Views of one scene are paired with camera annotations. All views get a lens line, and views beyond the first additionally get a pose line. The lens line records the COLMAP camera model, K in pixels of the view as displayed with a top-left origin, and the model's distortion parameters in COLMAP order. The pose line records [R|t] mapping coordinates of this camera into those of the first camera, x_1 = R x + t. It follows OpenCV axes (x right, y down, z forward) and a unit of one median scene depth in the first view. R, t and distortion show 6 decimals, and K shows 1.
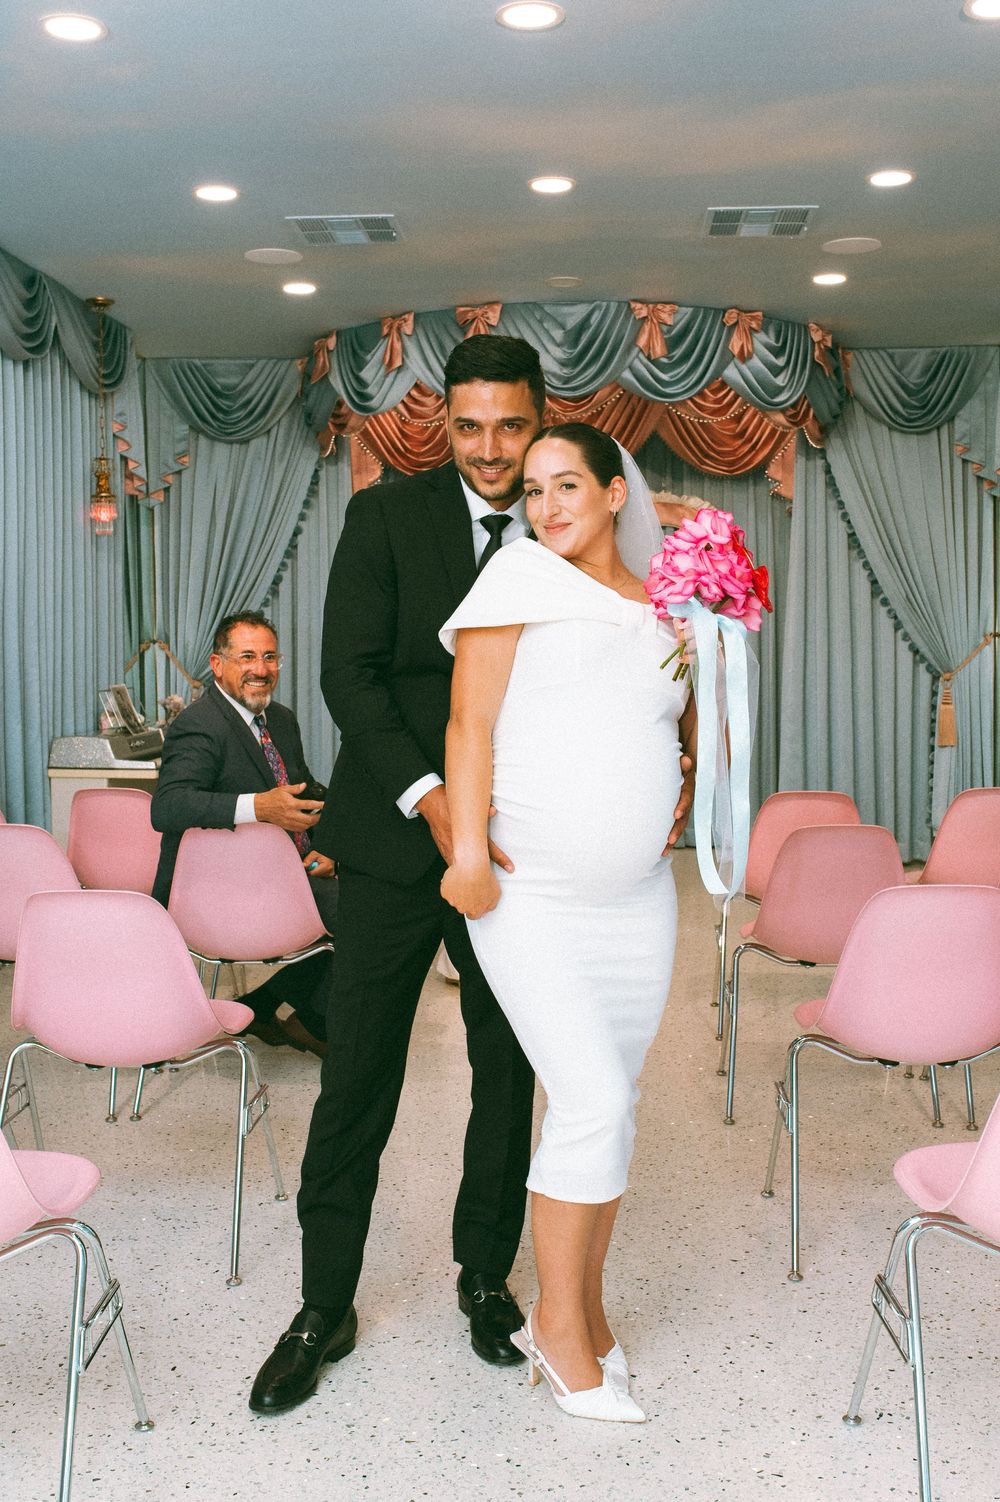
lens RADIAL K [[1477.8, 0, 495.8], [0, 1477.8, 704.5], [0, 0, 1]] dist [-0.014510, 0.003378]
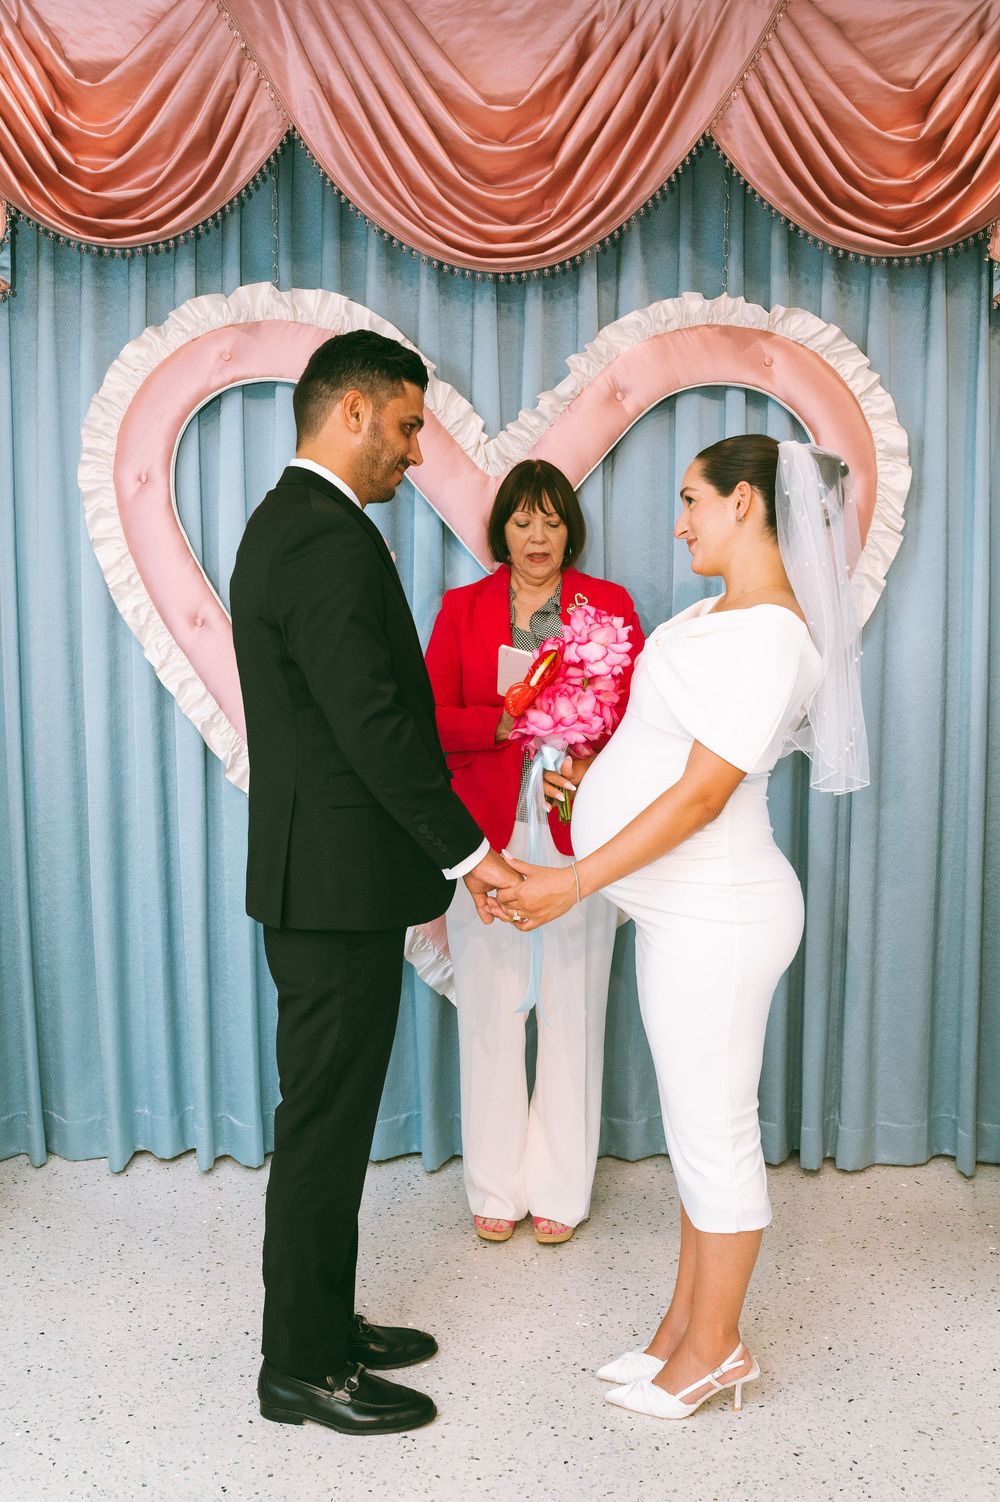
lens RADIAL K [[1470.9, 0, 500.0], [0, 1470.9, 751.0], [0, 0, 1]] dist [-0.002433, 0.001877]
pose [[0.999077, 0.011940, 0.041261, 0.046206], [-0.013330, 0.999347, 0.033584, -0.042239], [-0.040834, -0.034103, 0.998584, 0.731630]]
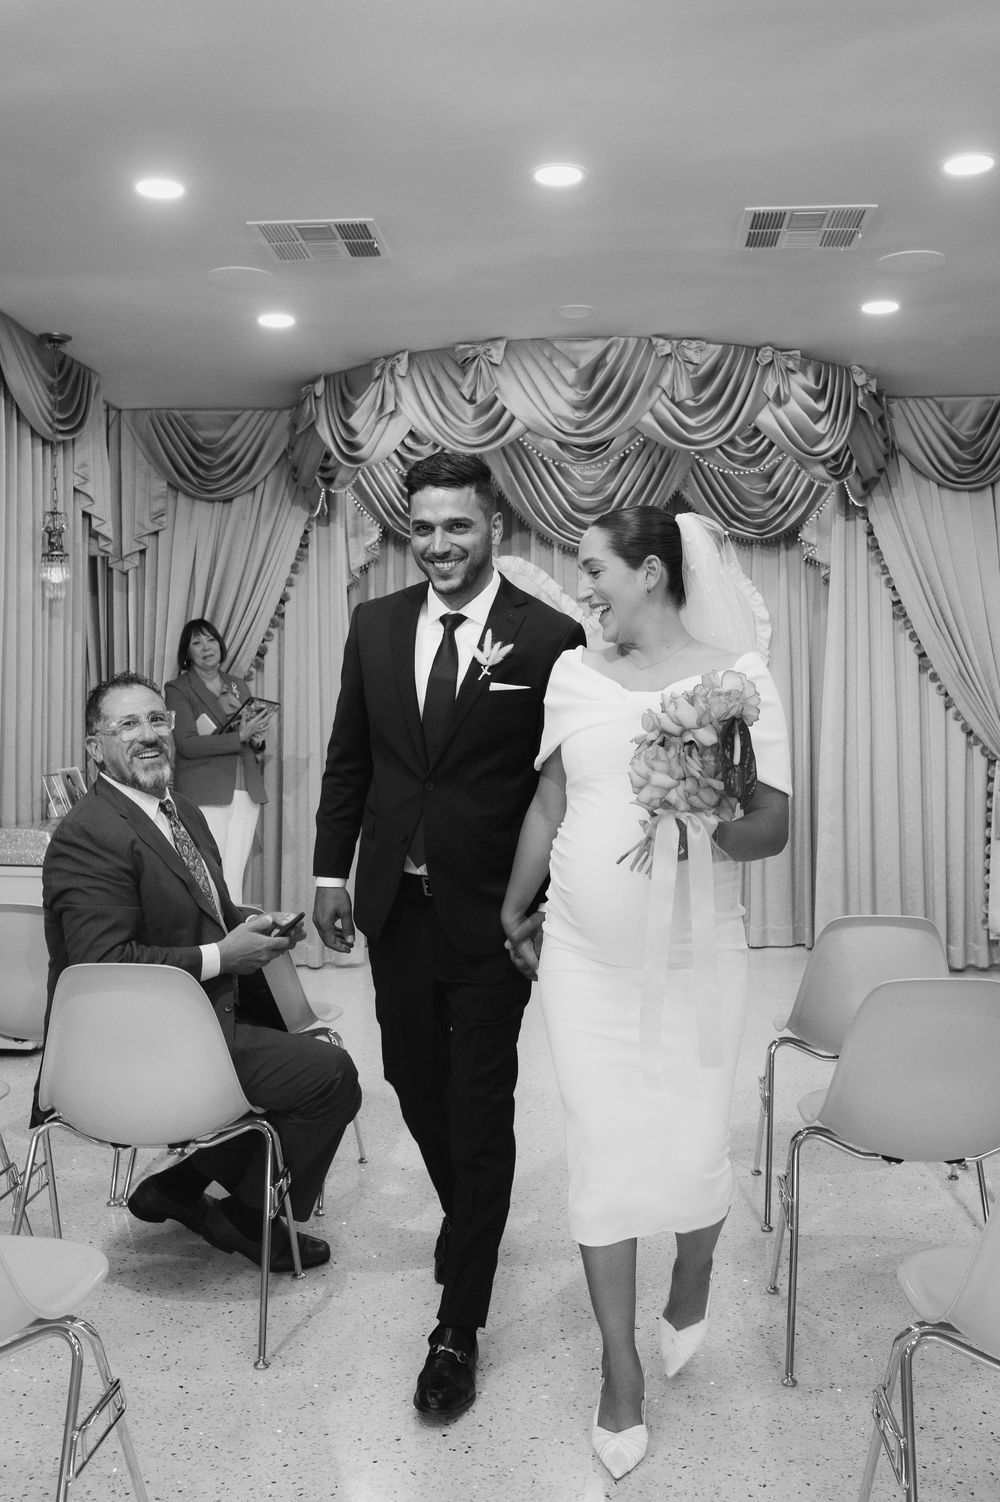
lens RADIAL K [[1438.7, 0, 499.8], [0, 1438.7, 729.8], [0, 0, 1]] dist [-0.065724, 0.093933]
pose [[0.999917, 0.002970, -0.012519, 0.010850], [-0.003392, 0.999422, -0.033817, -0.007734], [0.012411, 0.033857, 0.999350, 0.138952]]
